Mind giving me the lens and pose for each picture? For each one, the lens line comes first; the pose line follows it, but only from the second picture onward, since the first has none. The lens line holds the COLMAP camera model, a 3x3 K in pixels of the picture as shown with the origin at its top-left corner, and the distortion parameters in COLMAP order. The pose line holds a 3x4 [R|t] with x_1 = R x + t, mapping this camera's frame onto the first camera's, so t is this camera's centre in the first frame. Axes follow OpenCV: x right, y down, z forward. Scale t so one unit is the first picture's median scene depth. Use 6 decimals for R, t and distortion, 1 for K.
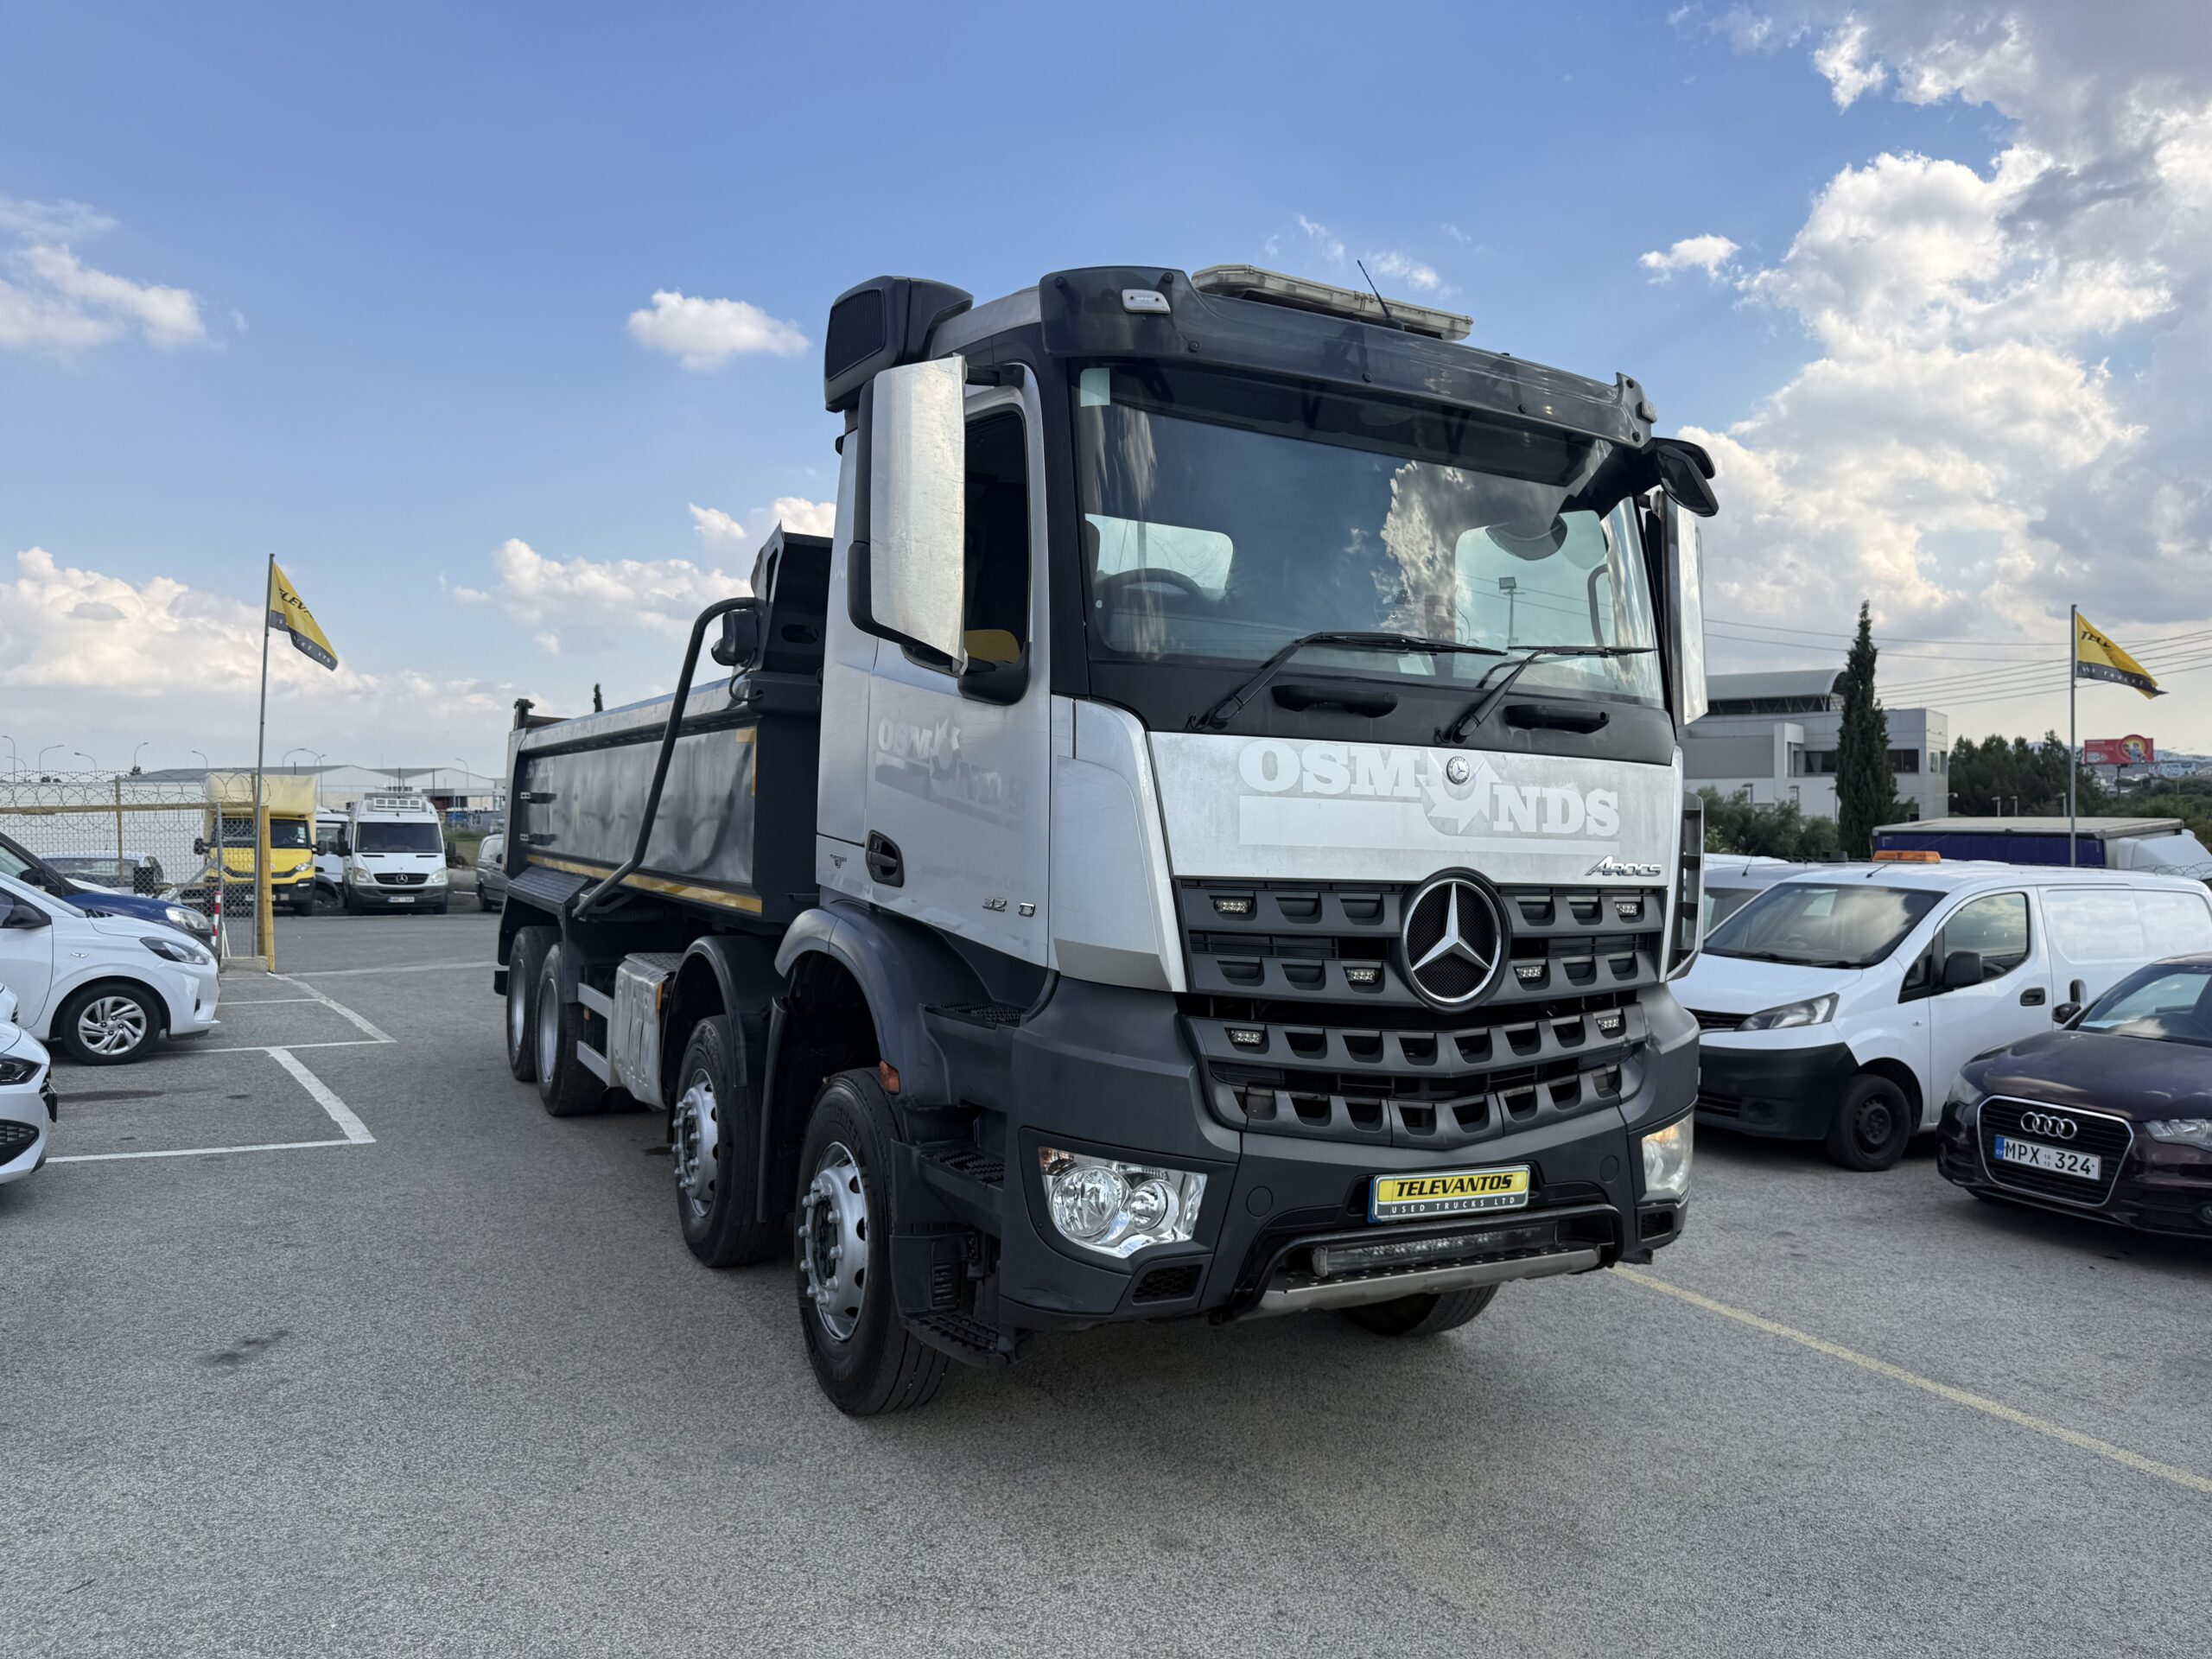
lens RADIAL K [[1547.8, 0, 1106.0], [0, 1547.8, 829.5], [0, 0, 1]] dist [0.086527, -0.095031]
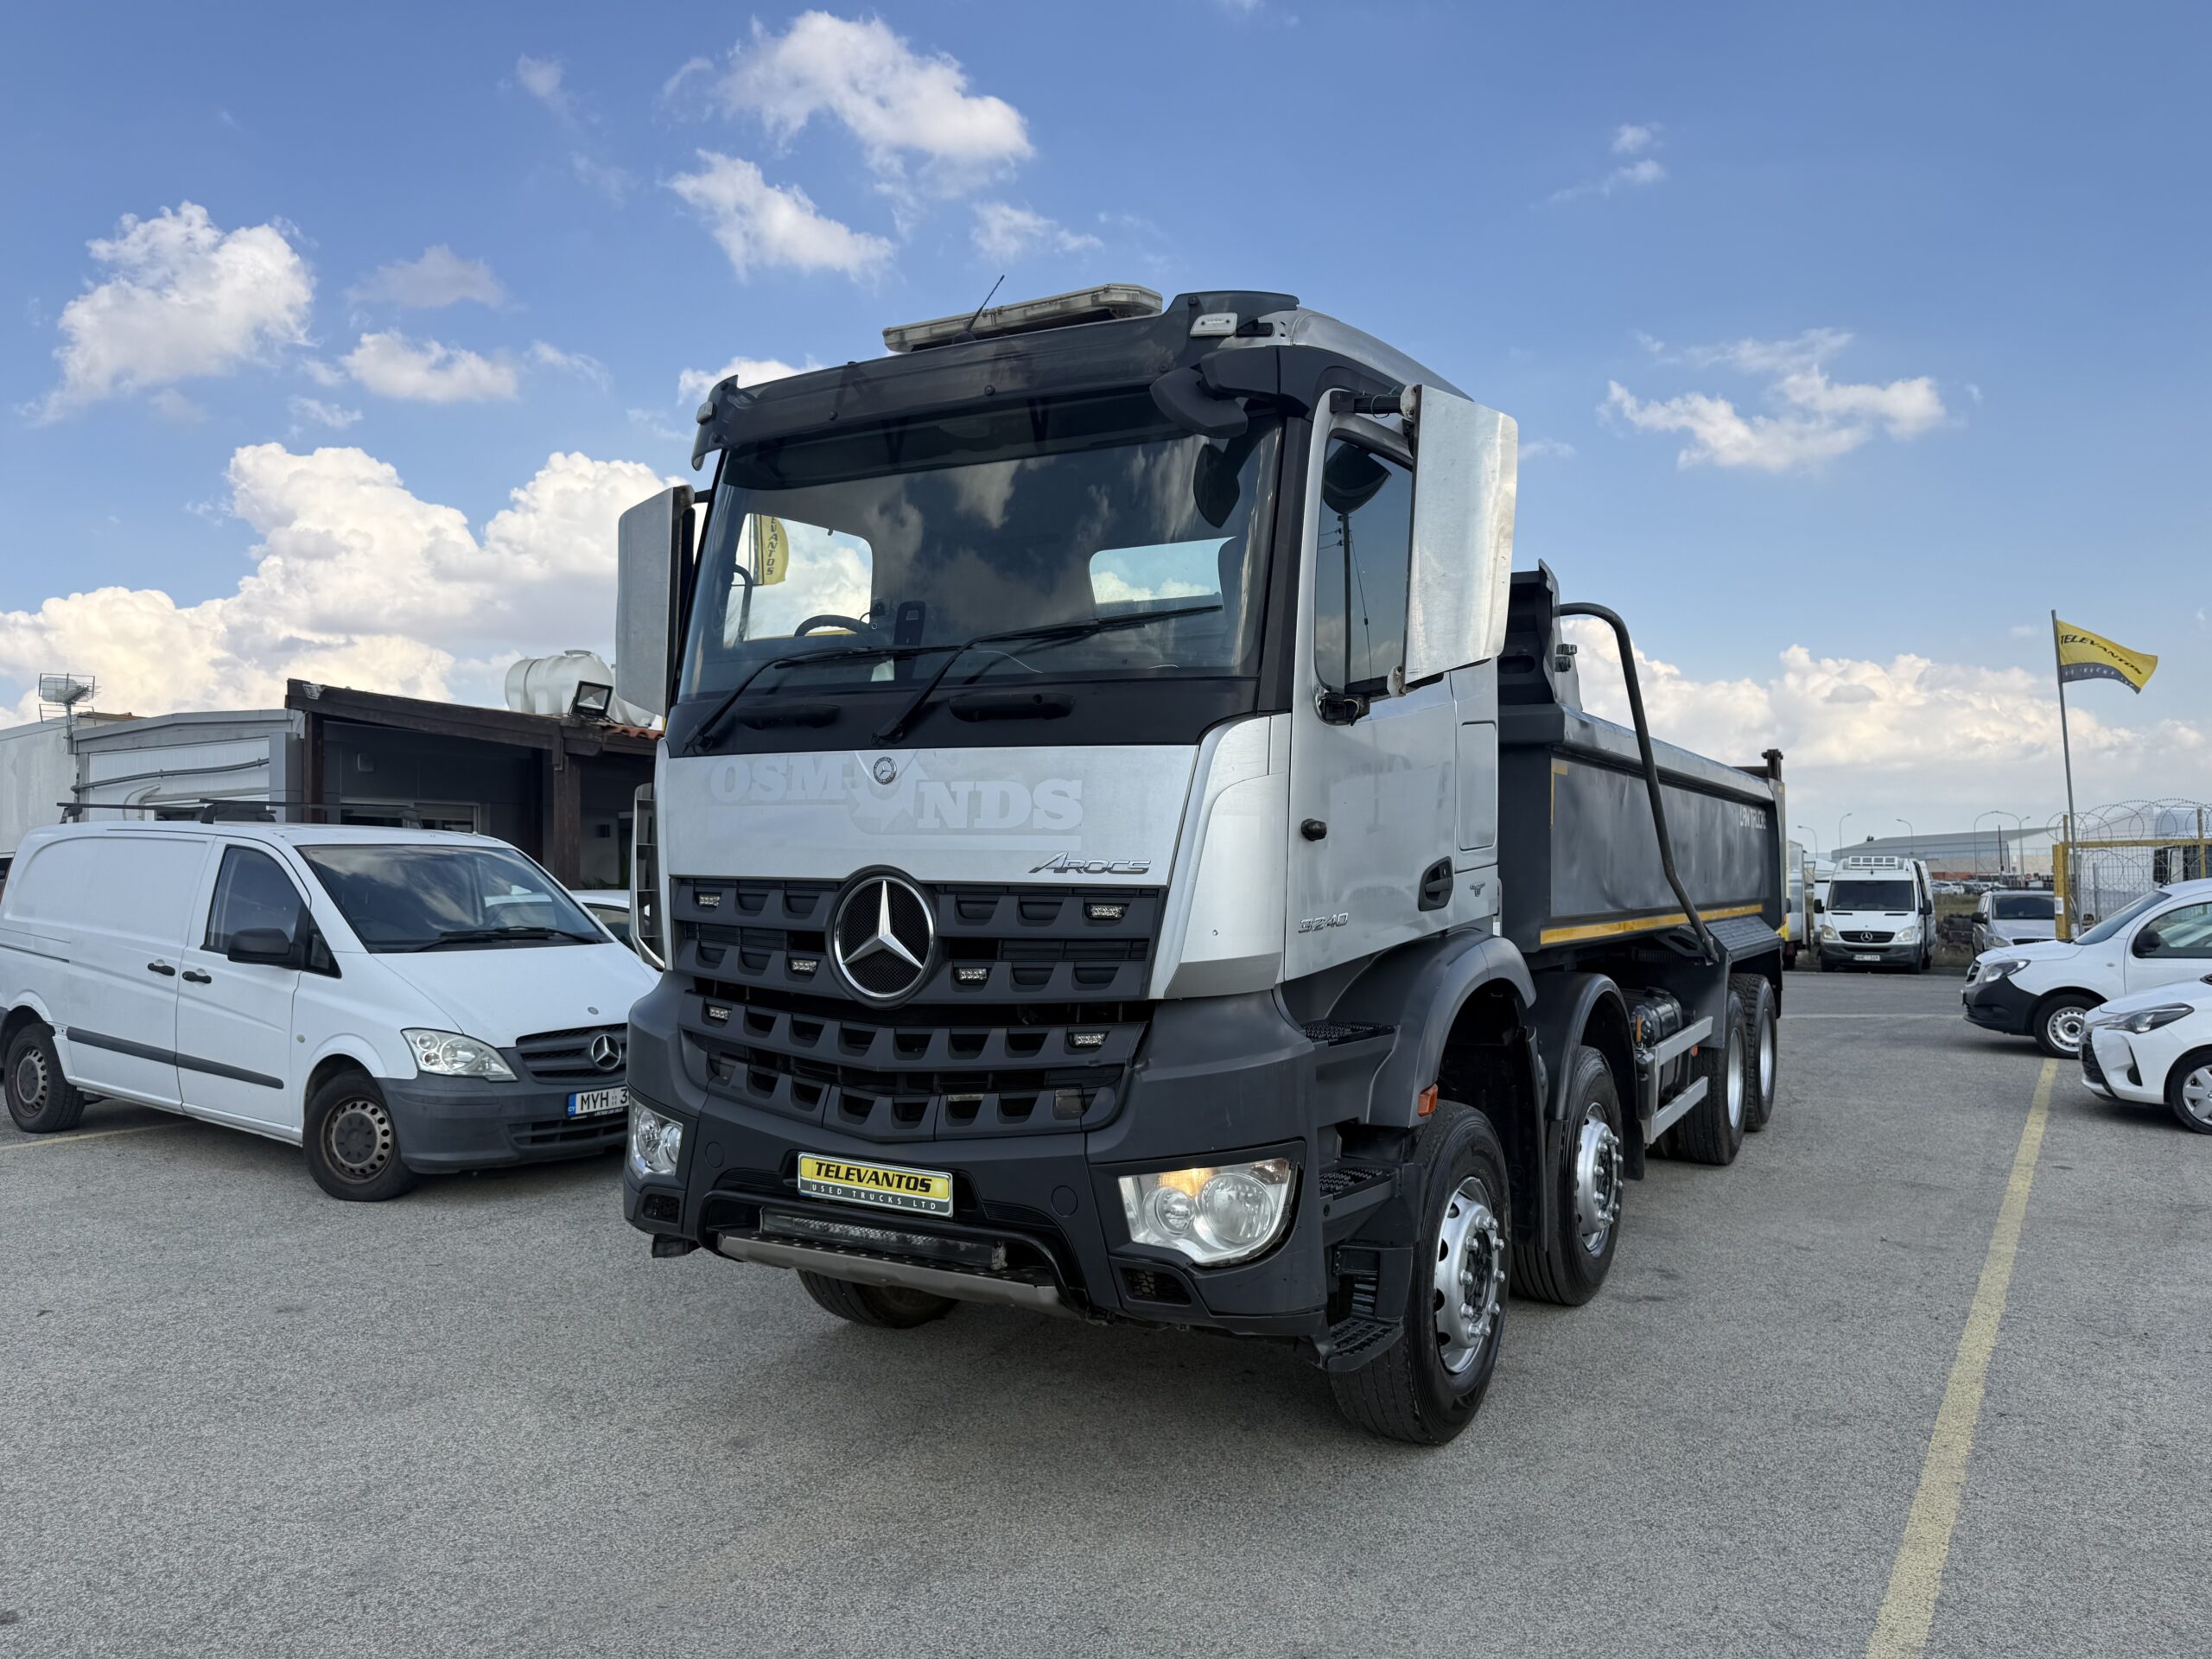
lens RADIAL K [[1544.3, 0, 1106.0], [0, 1544.3, 829.5], [0, 0, 1]] dist [0.078849, -0.094586]
pose [[0.531592, -0.043145, -0.845901, 1.157543], [0.007717, 0.998907, -0.046100, 0.048580], [0.846965, 0.017979, 0.531344, 0.578715]]
